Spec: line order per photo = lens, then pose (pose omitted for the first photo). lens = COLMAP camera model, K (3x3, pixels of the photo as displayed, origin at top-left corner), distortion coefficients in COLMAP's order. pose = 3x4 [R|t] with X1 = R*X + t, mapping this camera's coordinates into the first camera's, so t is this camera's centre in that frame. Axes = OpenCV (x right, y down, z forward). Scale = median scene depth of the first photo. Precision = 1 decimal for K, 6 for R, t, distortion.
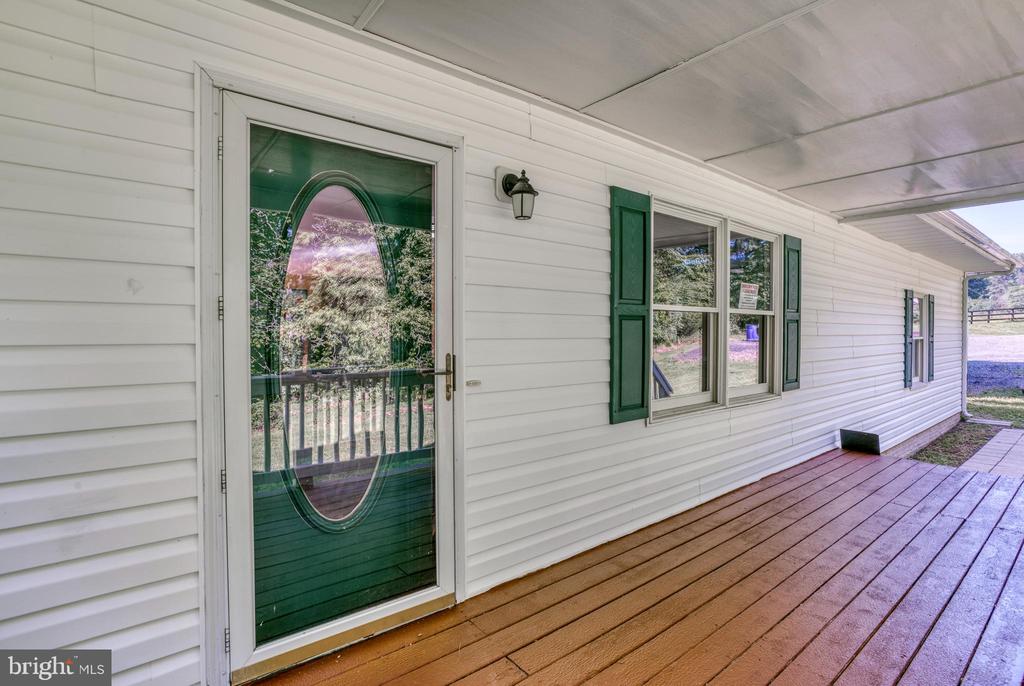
lens RADIAL K [[507.4, 0, 512.0], [0, 507.4, 343.0], [0, 0, 1]] dist [-0.023330, 0.010333]
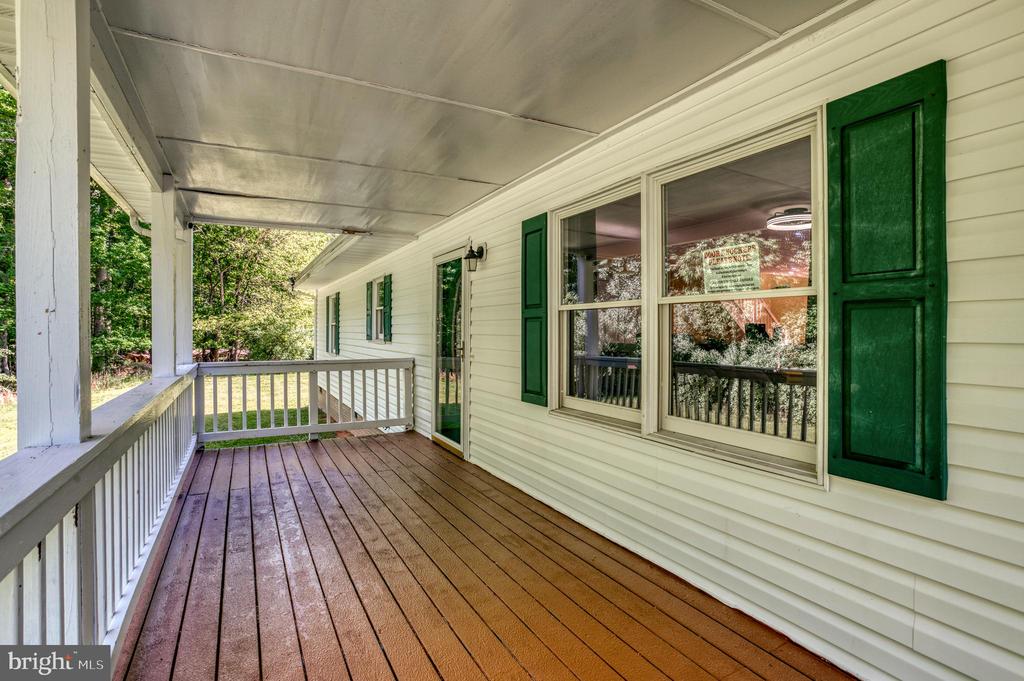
lens RADIAL K [[490.1, 0, 508.6], [0, 490.1, 322.0], [0, 0, 1]] dist [-0.044602, 0.022018]
pose [[-0.184285, -0.013913, -0.982774, 1.499838], [-0.017243, 0.999792, -0.010920, -0.032426], [0.982722, 0.014934, -0.184486, 1.234022]]
